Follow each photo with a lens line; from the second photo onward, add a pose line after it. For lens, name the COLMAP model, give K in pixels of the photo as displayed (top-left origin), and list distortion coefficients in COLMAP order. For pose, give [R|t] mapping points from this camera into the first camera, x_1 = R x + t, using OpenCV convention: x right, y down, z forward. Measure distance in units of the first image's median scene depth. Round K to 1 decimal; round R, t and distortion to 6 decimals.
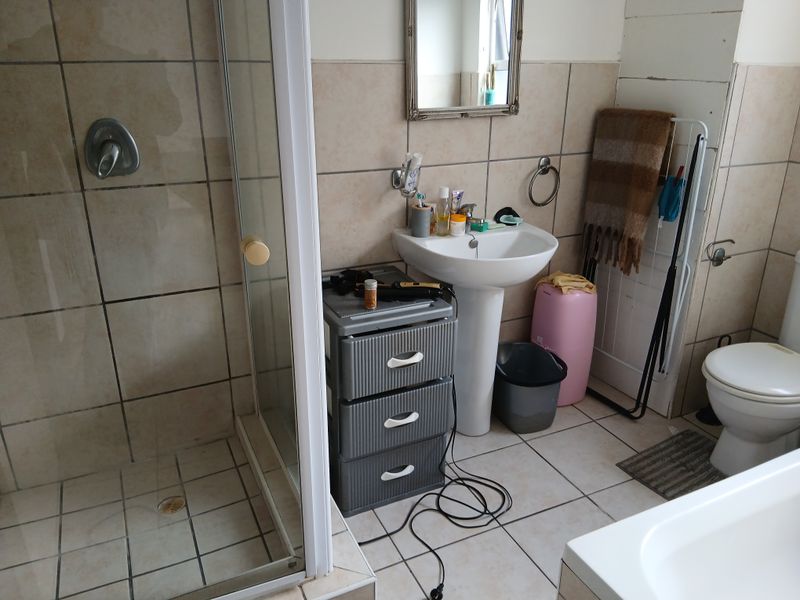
lens RADIAL K [[611.9, 0, 407.7], [0, 611.9, 302.7], [0, 0, 1]] dist [0.040973, -0.074031]
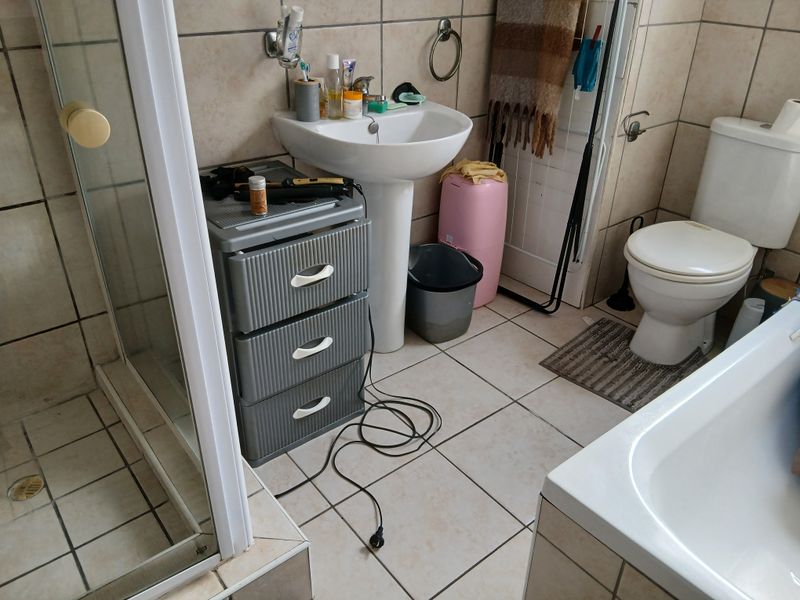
lens RADIAL K [[603.9, 0, 406.6], [0, 603.9, 304.9], [0, 0, 1]] dist [0.063039, -0.114977]
pose [[0.972983, -0.105284, 0.205474, -0.043064], [0.072396, 0.984215, 0.161492, 0.010067], [-0.219233, -0.142253, 0.965247, 0.169142]]
